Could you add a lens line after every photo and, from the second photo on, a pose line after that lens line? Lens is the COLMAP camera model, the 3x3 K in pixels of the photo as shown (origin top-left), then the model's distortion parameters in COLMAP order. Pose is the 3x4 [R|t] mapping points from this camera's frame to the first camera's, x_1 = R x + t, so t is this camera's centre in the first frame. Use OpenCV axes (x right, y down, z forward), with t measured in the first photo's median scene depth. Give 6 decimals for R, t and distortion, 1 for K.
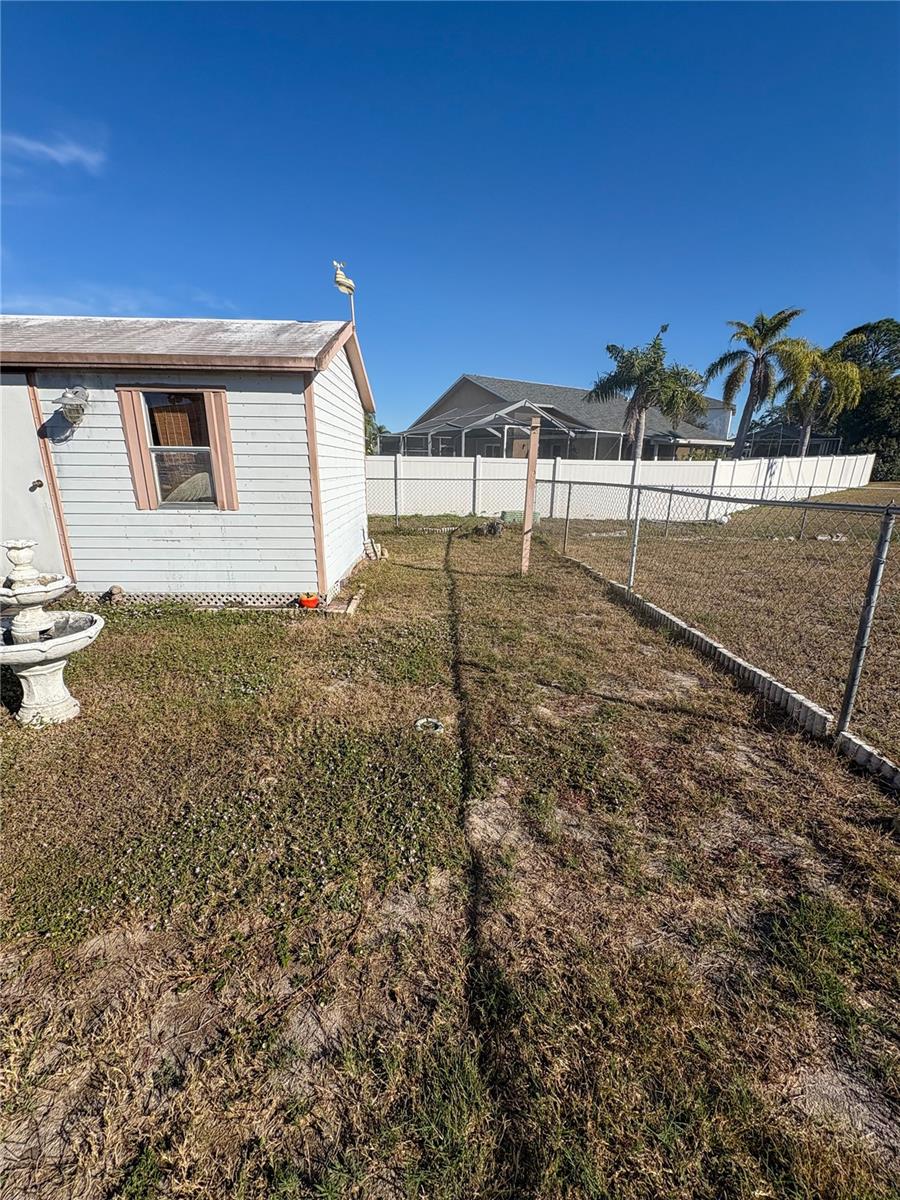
lens RADIAL K [[476.6, 0, 450.0], [0, 476.6, 600.0], [0, 0, 1]] dist [0.002043, 0.000017]
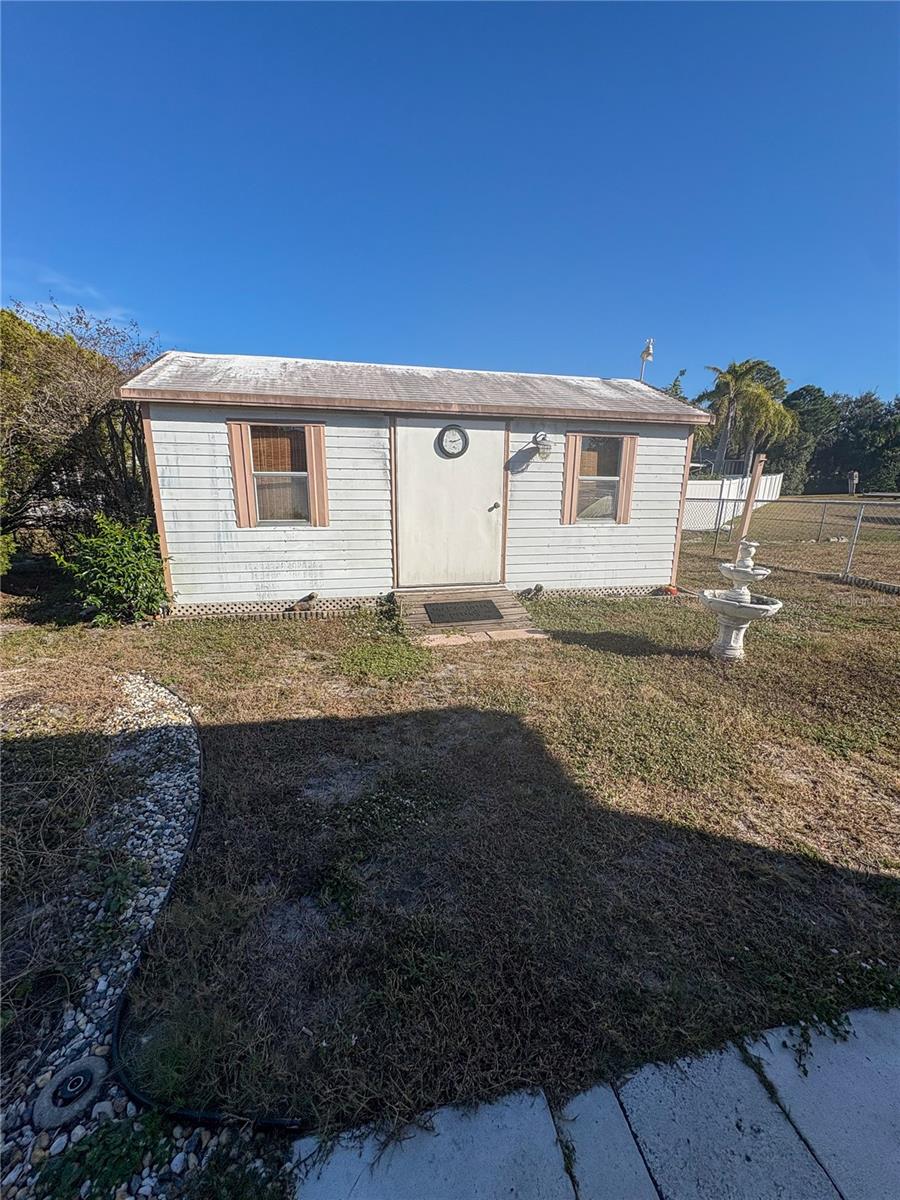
lens RADIAL K [[476.6, 0, 450.0], [0, 476.6, 600.0], [0, 0, 1]] dist [0.002043, 0.000017]
pose [[0.981335, -0.044770, 0.187022, -1.230003], [0.050026, 0.998472, -0.023477, 0.031546], [-0.185685, 0.032395, 0.982075, -0.215196]]
